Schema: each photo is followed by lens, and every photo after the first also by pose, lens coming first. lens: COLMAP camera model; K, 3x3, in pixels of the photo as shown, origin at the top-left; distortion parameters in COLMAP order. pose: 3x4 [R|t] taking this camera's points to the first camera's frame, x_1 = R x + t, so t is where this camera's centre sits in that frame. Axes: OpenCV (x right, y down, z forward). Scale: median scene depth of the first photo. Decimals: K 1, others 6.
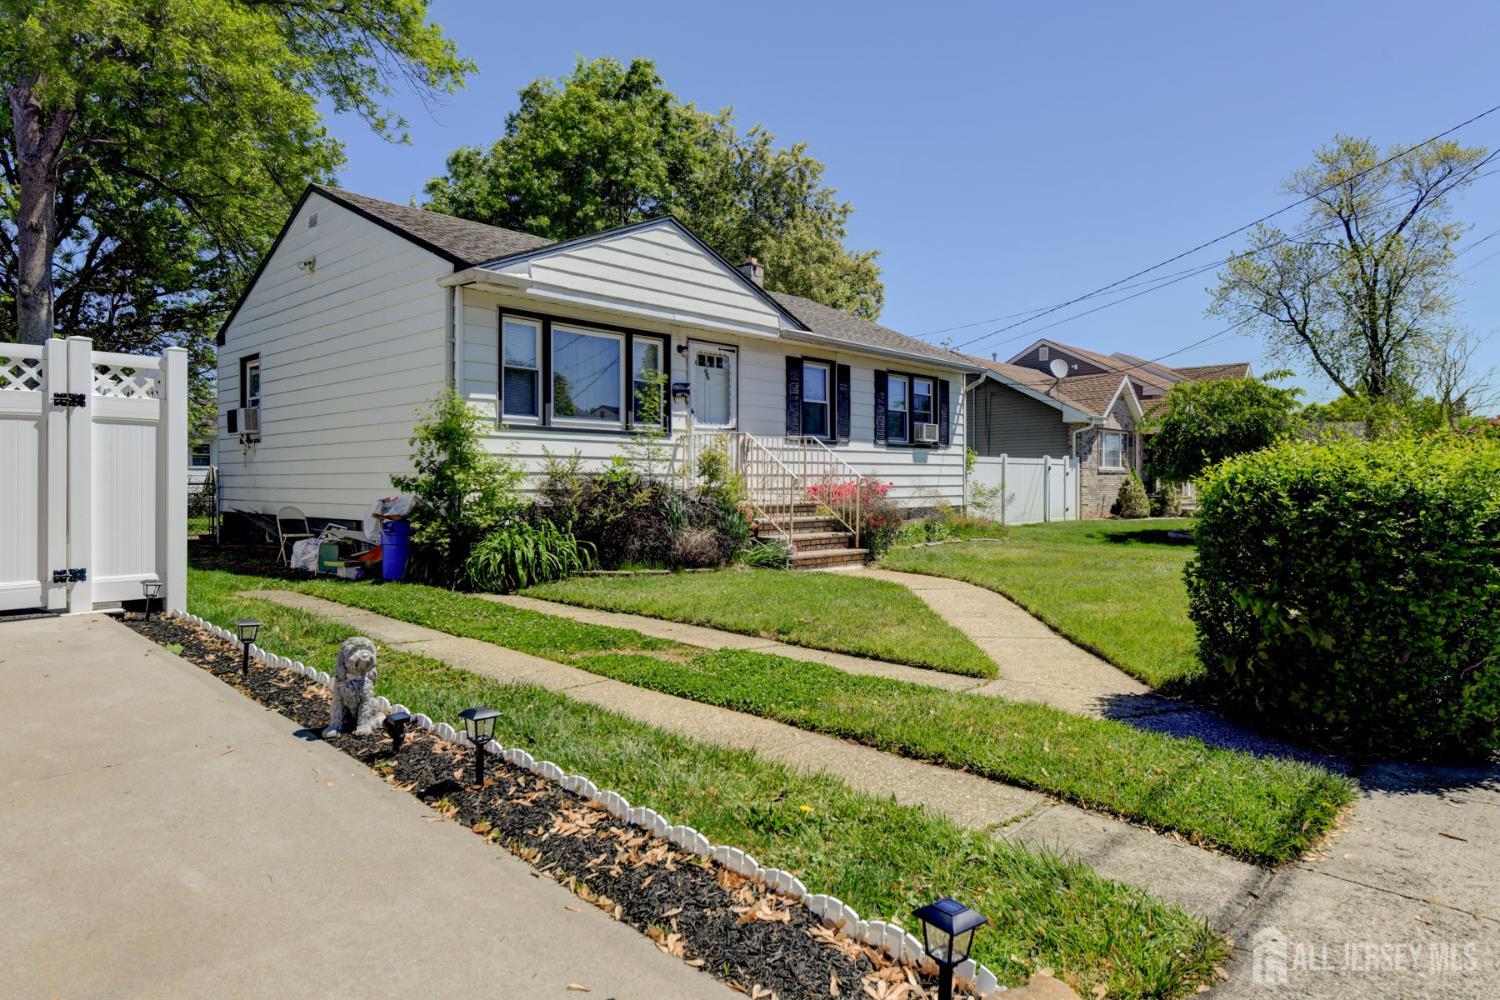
lens RADIAL K [[910.9, 0, 750.0], [0, 910.9, 500.0], [0, 0, 1]] dist [-0.000182, -0.000447]
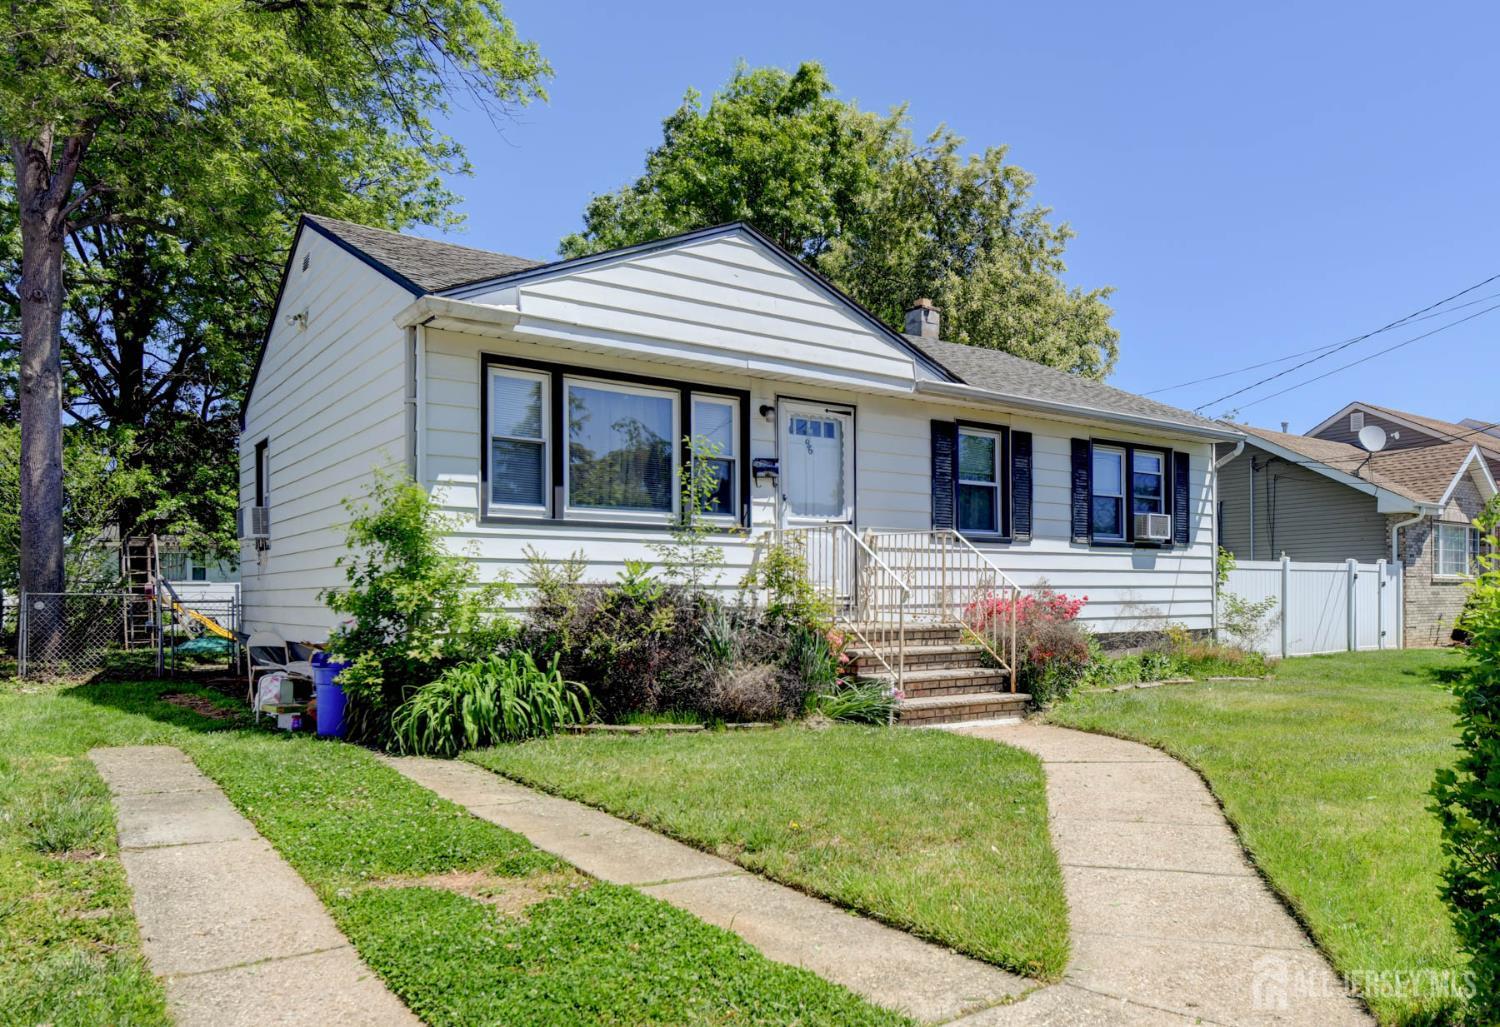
lens RADIAL K [[1152.7, 0, 751.3], [0, 1152.7, 612.2], [0, 0, 1]] dist [-0.000935, 0.002563]
pose [[0.985283, -0.001308, -0.170925, 0.060896], [0.000089, 0.999974, -0.007142, -0.001070], [0.170930, 0.007022, 0.985258, 0.096955]]
